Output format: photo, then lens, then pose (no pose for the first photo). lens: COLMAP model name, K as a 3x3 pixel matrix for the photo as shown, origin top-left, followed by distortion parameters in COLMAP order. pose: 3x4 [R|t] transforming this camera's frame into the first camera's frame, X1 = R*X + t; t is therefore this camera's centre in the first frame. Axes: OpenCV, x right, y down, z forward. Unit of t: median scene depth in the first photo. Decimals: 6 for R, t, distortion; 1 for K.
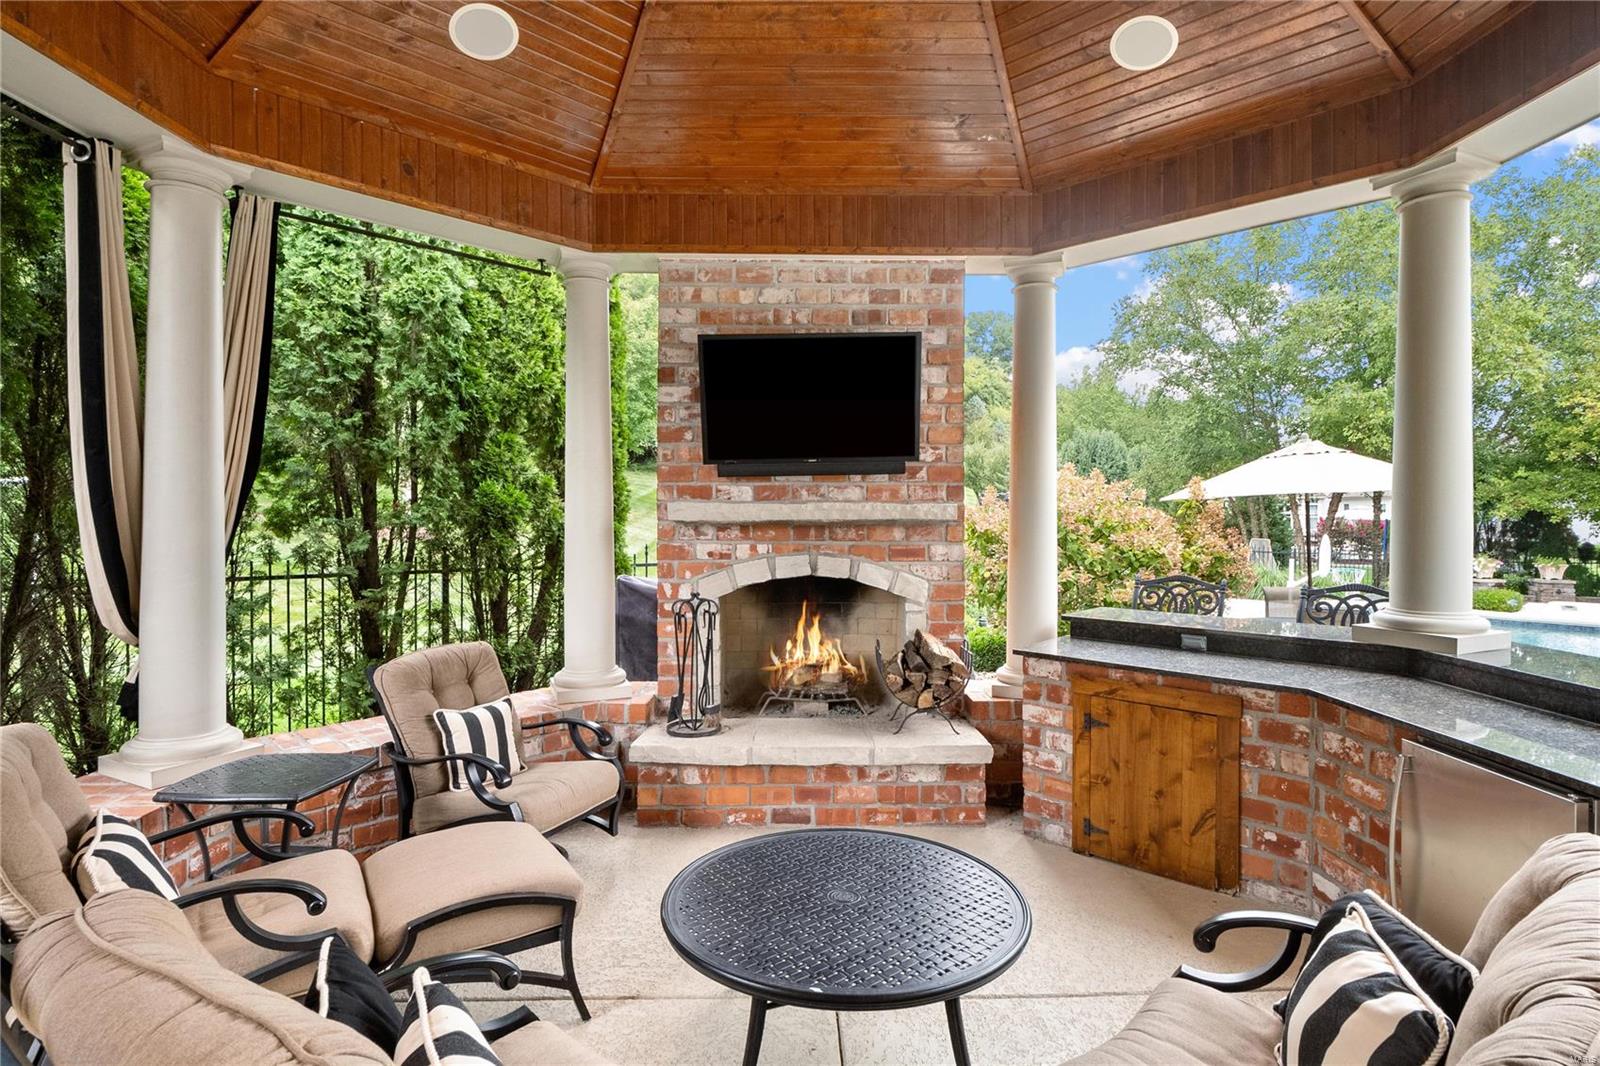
lens RADIAL K [[826.6, 0, 800.5], [0, 826.6, 523.6], [0, 0, 1]] dist [0.002371, -0.000878]
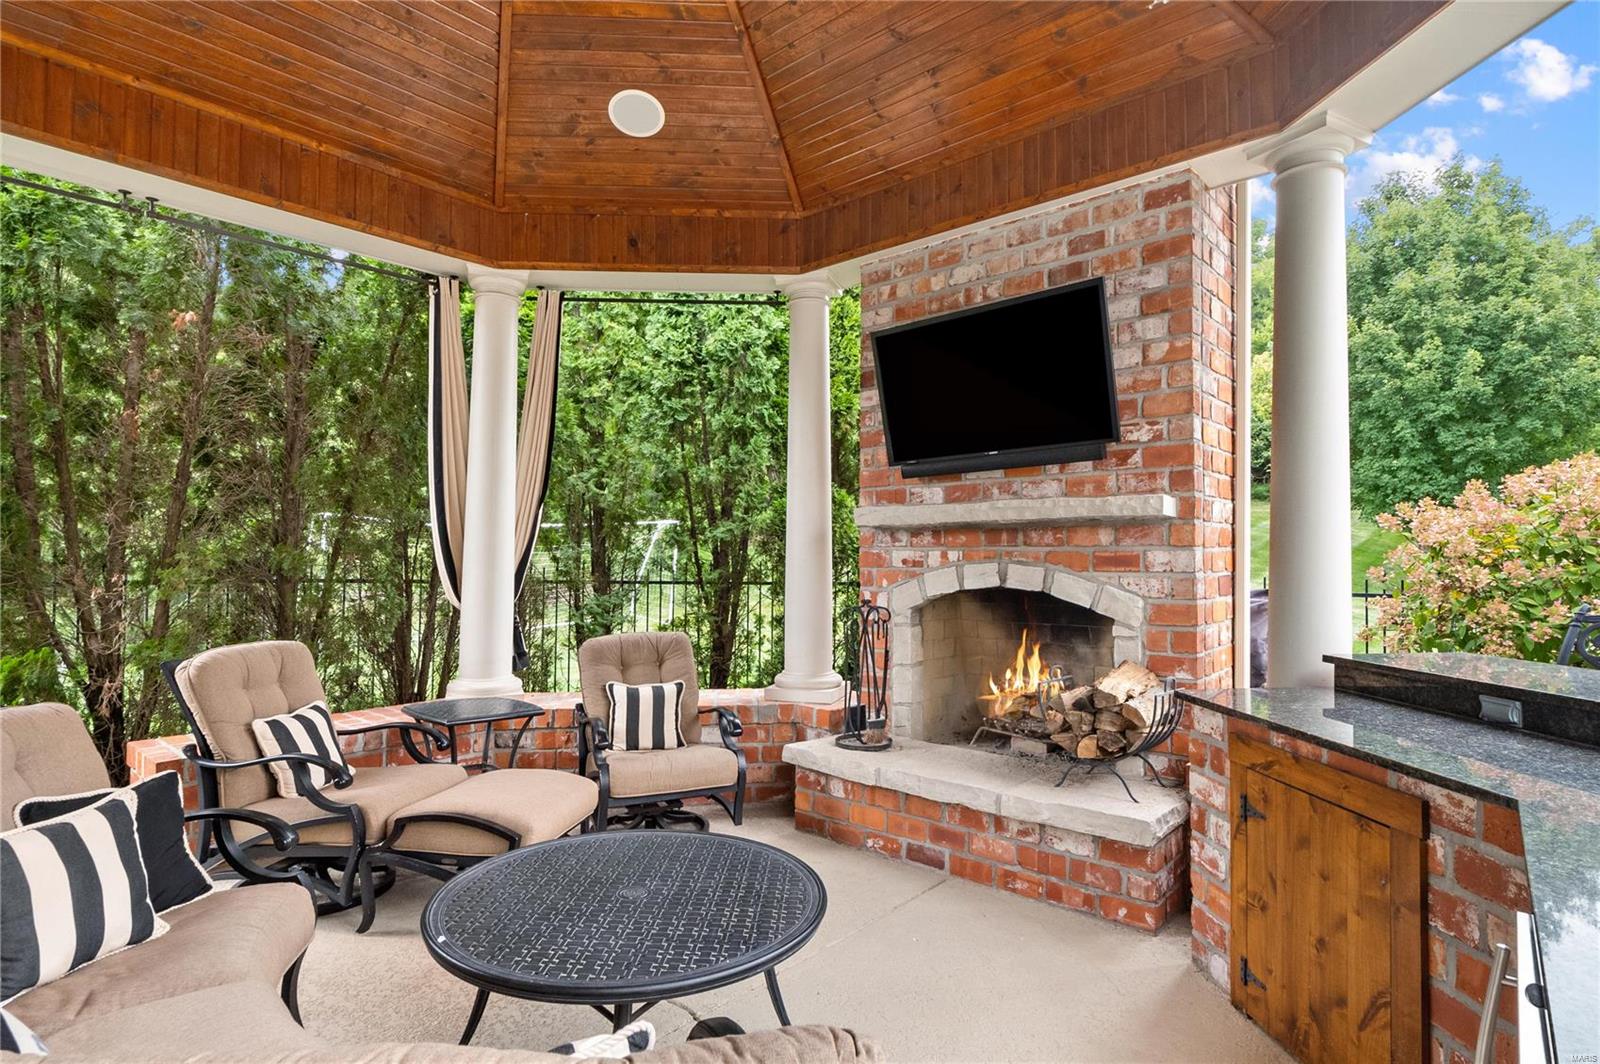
lens RADIAL K [[833.8, 0, 800.0], [0, 833.8, 532.0], [0, 0, 1]] dist [-0.001136, -0.001211]
pose [[0.734336, -0.021958, -0.678431, 0.447908], [-0.005718, 0.999241, -0.038531, 0.040496], [0.678762, 0.032174, 0.733653, 0.224136]]
